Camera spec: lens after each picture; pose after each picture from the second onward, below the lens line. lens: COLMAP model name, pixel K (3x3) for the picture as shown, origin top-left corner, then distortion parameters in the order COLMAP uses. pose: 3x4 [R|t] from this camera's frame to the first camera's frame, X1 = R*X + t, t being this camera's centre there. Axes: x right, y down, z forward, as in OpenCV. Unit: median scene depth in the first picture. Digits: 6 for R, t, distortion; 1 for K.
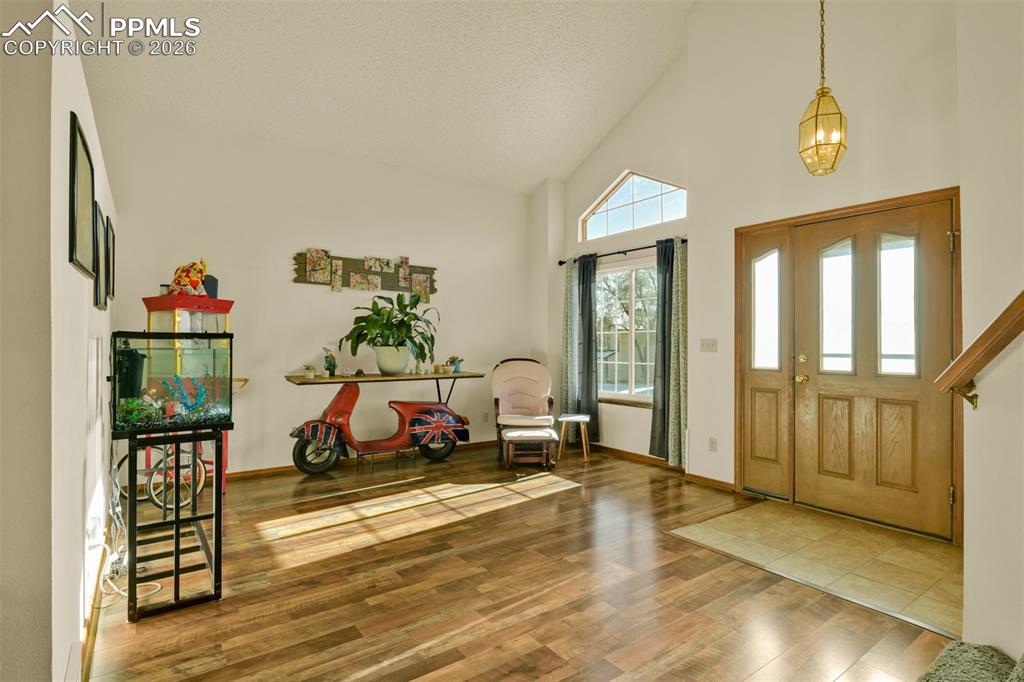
lens RADIAL K [[491.4, 0, 506.7], [0, 491.4, 344.4], [0, 0, 1]] dist [-0.000581, -0.000091]
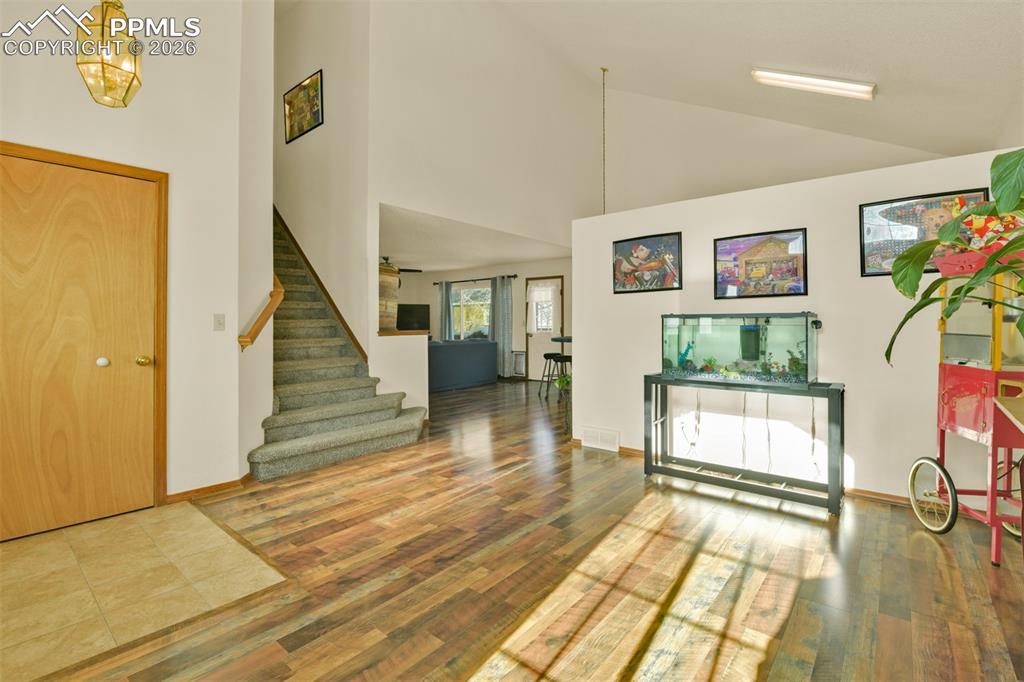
lens RADIAL K [[471.7, 0, 510.4], [0, 471.7, 324.0], [0, 0, 1]] dist [-0.000784, -0.000200]
pose [[-0.968150, -0.004438, -0.250333, 0.150412], [-0.003960, 0.999989, -0.002412, 0.007267], [0.250341, -0.001344, -0.968157, 1.386811]]
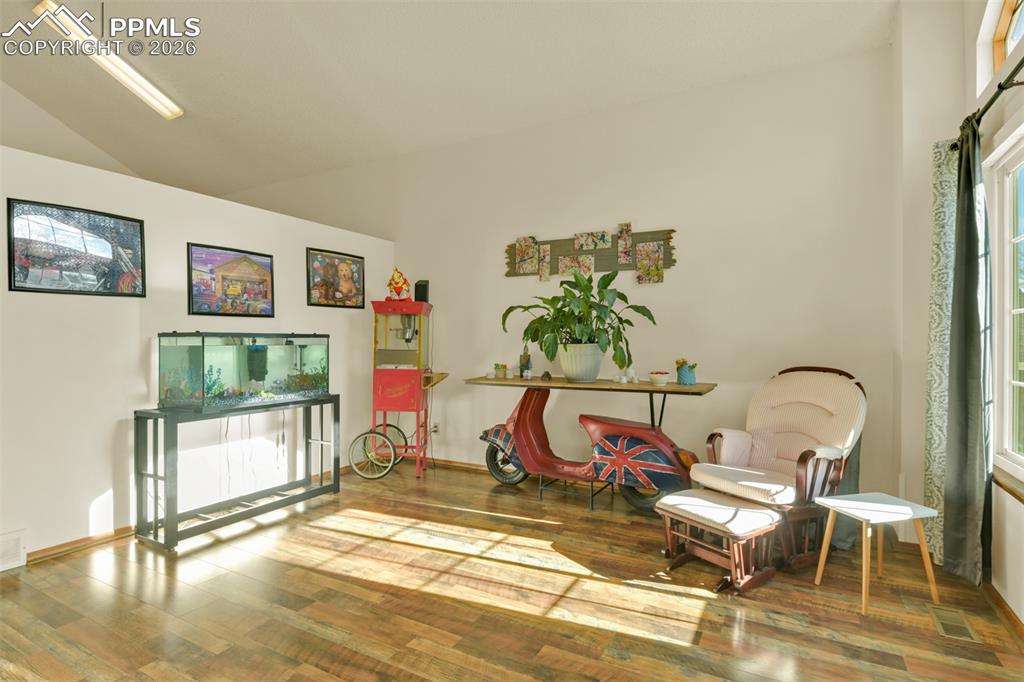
lens RADIAL K [[505.8, 0, 535.8], [0, 505.8, 344.9], [0, 0, 1]] dist [-0.000739, -0.000473]
pose [[0.453424, 0.000871, -0.891295, 0.542930], [0.001275, 0.999998, 0.001626, 0.004698], [0.891294, -0.001874, 0.453422, 0.707743]]
